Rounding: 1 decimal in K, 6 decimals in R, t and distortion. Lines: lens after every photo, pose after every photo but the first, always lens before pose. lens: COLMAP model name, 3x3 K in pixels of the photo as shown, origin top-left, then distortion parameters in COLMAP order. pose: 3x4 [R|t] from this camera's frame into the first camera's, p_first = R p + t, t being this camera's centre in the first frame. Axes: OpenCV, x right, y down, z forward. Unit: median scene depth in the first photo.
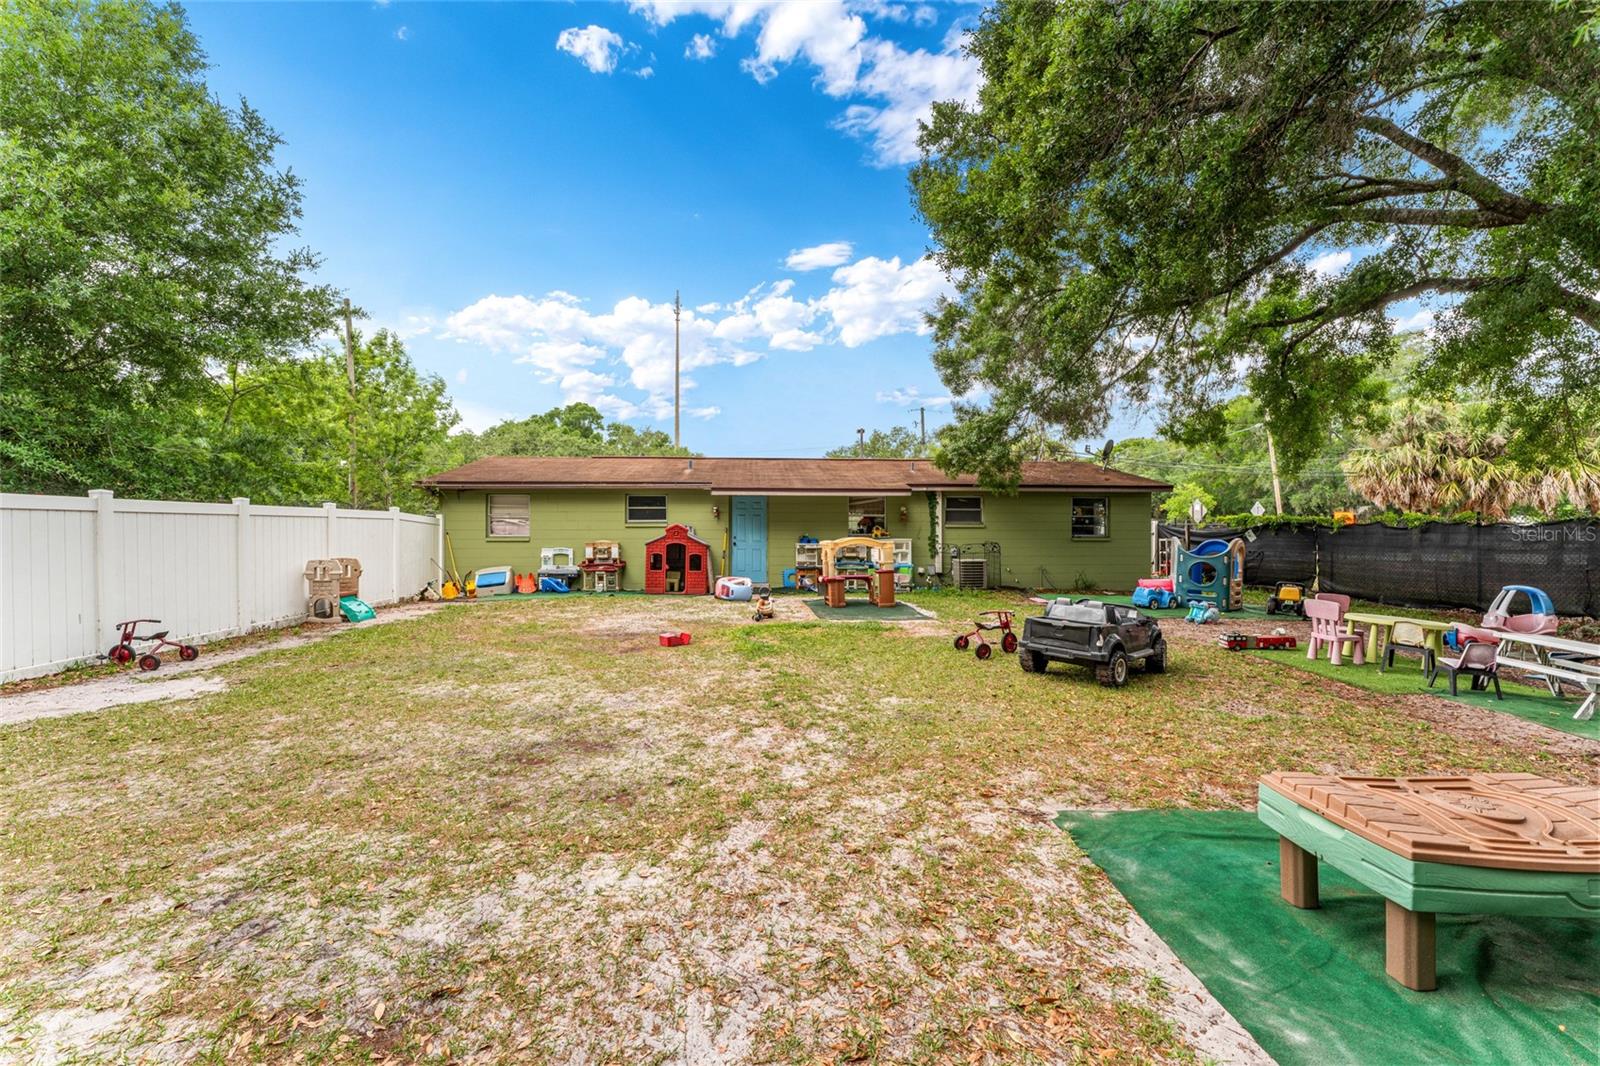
lens RADIAL K [[647.2, 0, 801.8], [0, 647.2, 528.1], [0, 0, 1]] dist [0.002713, 0.000371]
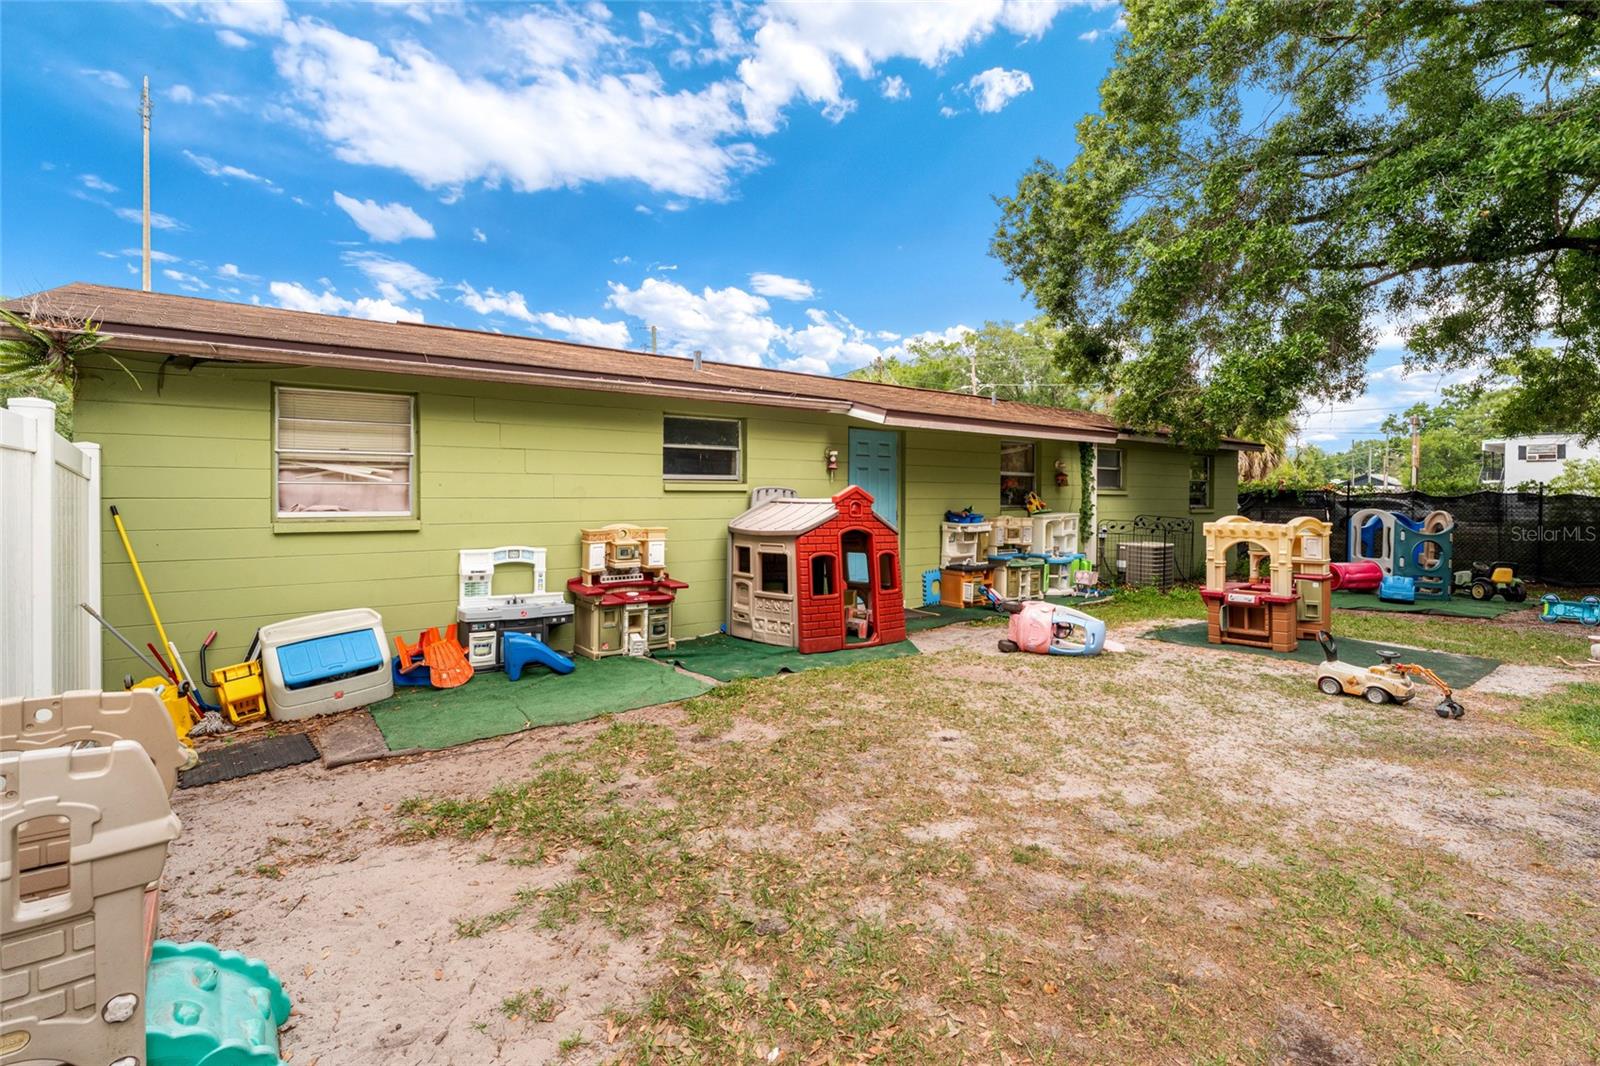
lens RADIAL K [[767.0, 0, 811.1], [0, 767.0, 496.7], [0, 0, 1]] dist [-0.002608, -0.000359]
pose [[0.818196, 0.001791, 0.574936, -0.479791], [-0.002705, 0.999996, 0.000735, 0.001712], [-0.574933, -0.002157, 0.818198, 0.549001]]
